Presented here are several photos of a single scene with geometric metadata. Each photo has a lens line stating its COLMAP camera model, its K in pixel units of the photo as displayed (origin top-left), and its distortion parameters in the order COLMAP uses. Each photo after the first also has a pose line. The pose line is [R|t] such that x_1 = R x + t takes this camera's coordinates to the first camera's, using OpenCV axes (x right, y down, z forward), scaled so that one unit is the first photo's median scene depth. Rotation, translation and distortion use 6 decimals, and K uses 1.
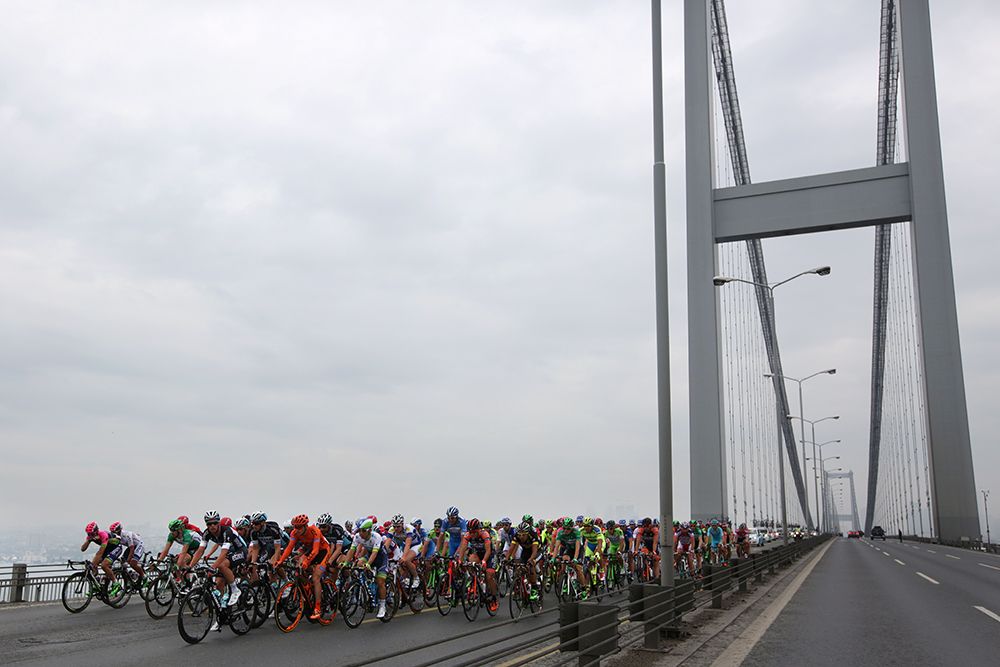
lens RADIAL K [[836.9, 0, 500.0], [0, 836.9, 333.5], [0, 0, 1]] dist [0.048484, 0.002376]
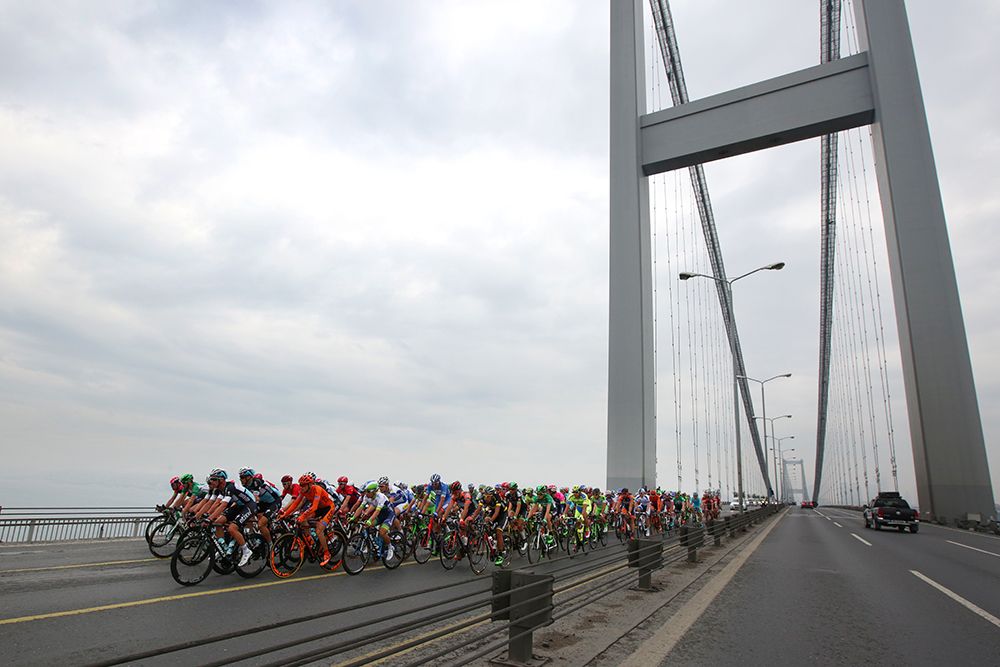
lens RADIAL K [[542.8, 0, 504.4], [0, 542.8, 346.9], [0, 0, 1]] dist [-0.029468, 0.000305]
pose [[0.994067, -0.002686, -0.108737, 0.118989], [-0.001305, 0.999329, -0.036614, 0.067544], [0.108762, 0.036539, 0.993396, 0.292505]]
